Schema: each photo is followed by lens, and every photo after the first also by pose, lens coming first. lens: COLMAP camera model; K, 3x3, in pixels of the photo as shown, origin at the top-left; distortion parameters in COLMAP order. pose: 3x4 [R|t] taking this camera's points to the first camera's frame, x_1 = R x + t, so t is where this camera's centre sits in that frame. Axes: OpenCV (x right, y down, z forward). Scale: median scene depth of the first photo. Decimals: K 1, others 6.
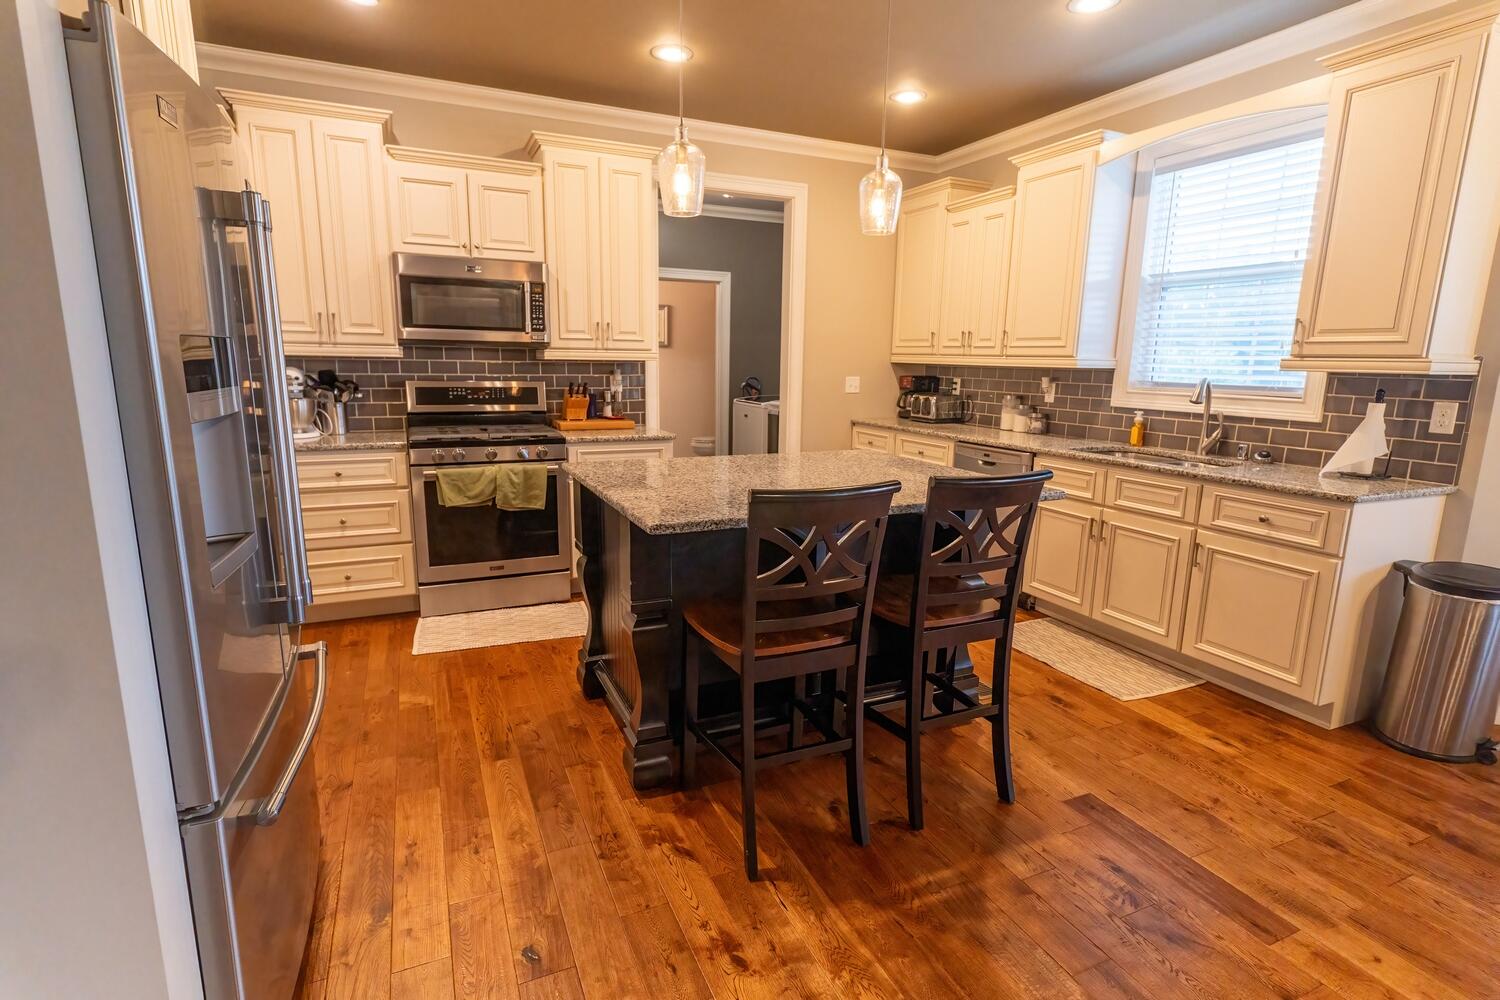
lens RADIAL K [[740.5, 0, 744.2], [0, 740.5, 502.8], [0, 0, 1]] dist [0.005433, -0.002337]
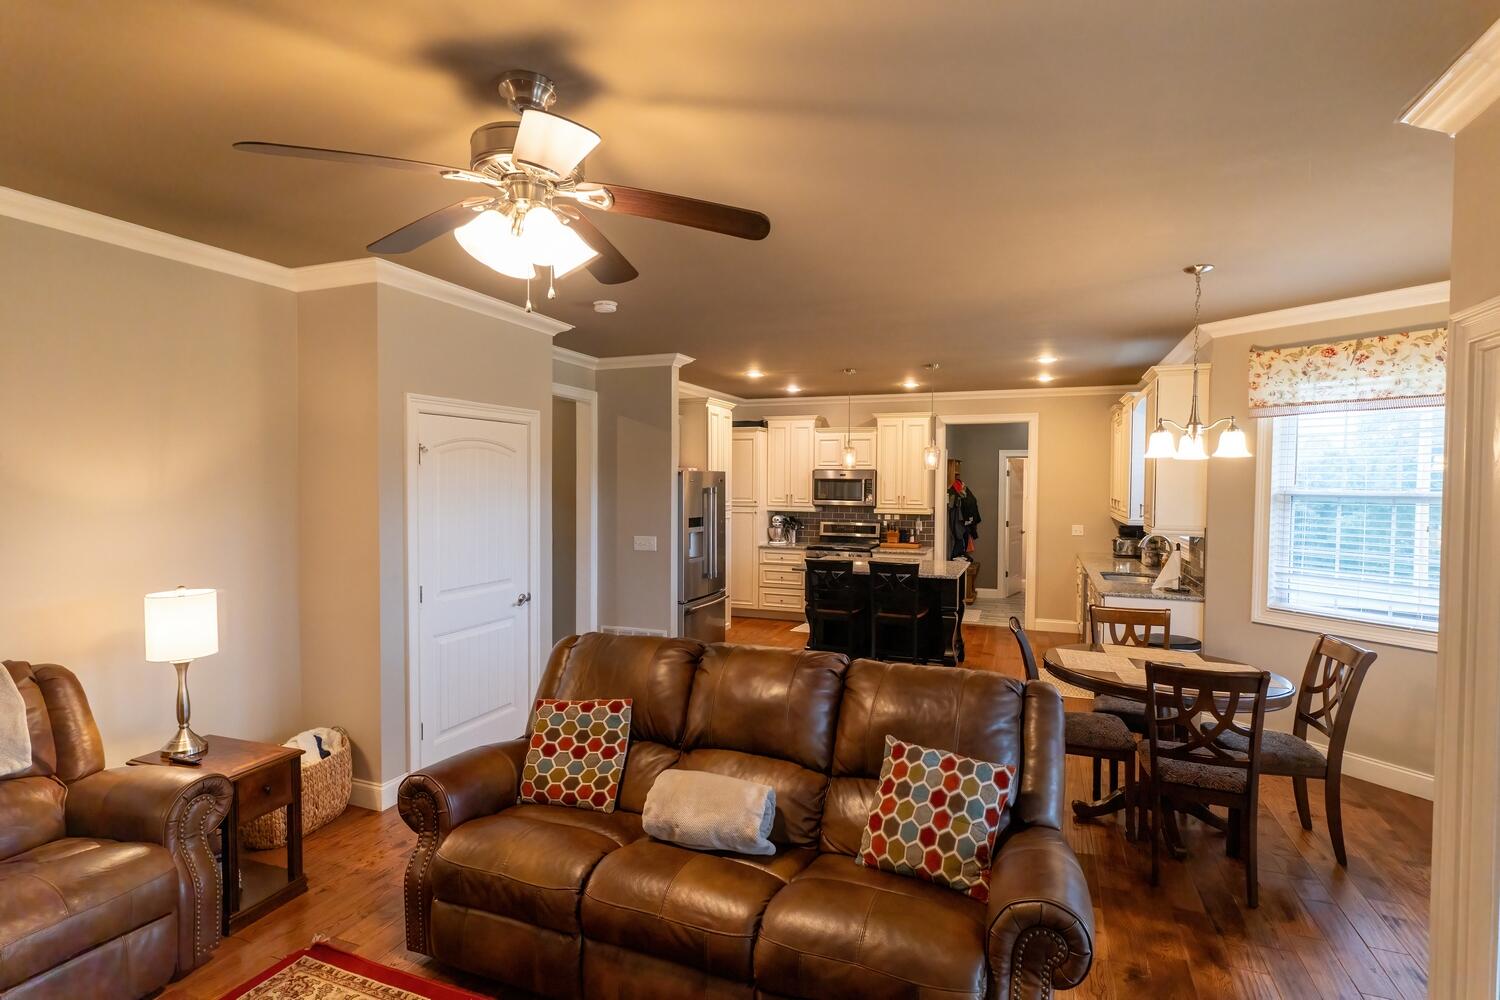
lens RADIAL K [[740.5, 0, 750.7], [0, 740.5, 501.7], [0, 0, 1]] dist [0.005433, -0.002337]
pose [[0.704449, 0.009446, -0.709692, 1.030829], [-0.134697, 0.983519, -0.120612, 0.080937], [0.696856, 0.180558, 0.694111, -0.756284]]
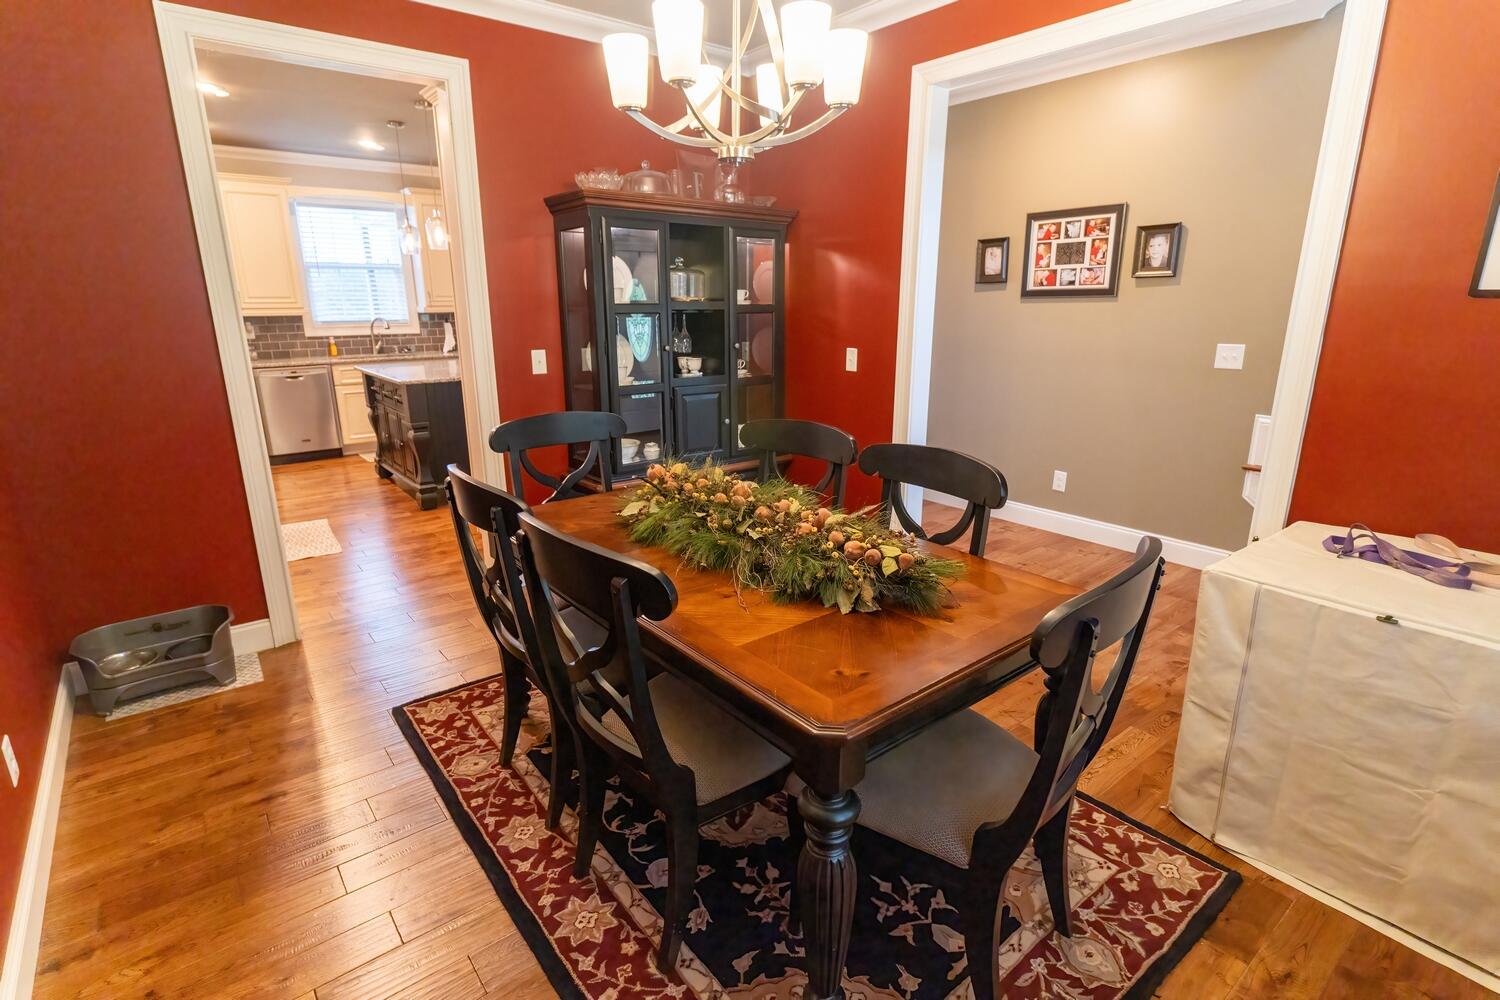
lens RADIAL K [[740.5, 0, 750.0], [0, 740.5, 501.4], [0, 0, 1]] dist [0.005433, -0.002337]
pose [[-0.259655, -0.269969, 0.927198, -1.511502], [0.184725, 0.928514, 0.322083, -0.140502], [-0.947869, 0.254907, -0.191223, 0.444010]]
